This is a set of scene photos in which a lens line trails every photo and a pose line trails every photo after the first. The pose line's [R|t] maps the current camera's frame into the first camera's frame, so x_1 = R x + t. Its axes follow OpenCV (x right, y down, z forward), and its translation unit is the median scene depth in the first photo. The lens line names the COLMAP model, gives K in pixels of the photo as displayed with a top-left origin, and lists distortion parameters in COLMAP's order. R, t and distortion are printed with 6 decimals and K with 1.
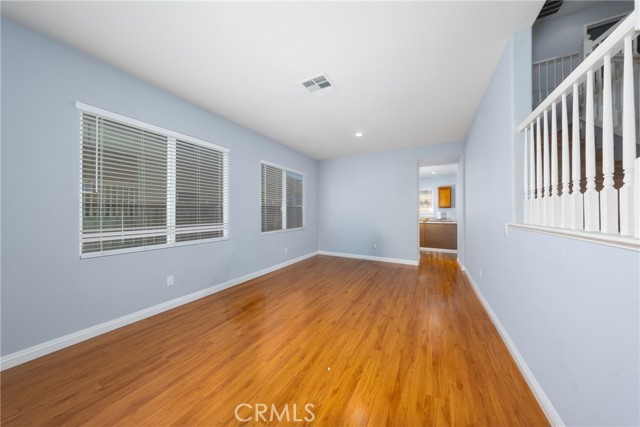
lens RADIAL K [[185.9, 0, 322.5], [0, 185.9, 212.3], [0, 0, 1]] dist [-0.005112, -0.000193]
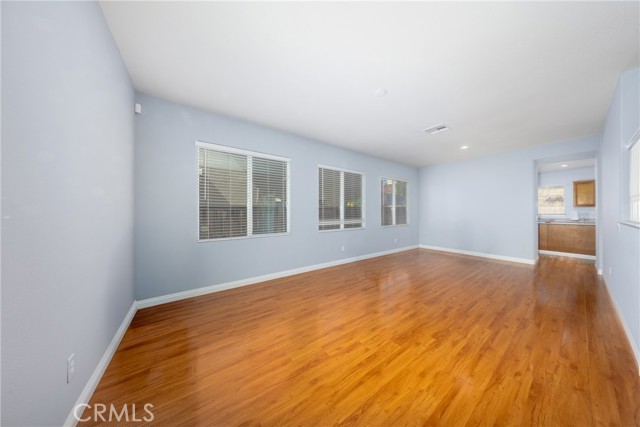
lens RADIAL K [[185.9, 0, 317.5], [0, 185.9, 211.0], [0, 0, 1]] dist [-0.005112, -0.000193]
pose [[0.911292, 0.000629, -0.411760, -0.165441], [-0.001807, 0.999995, -0.002472, -0.002286], [0.411756, 0.002997, 0.911289, -0.457553]]
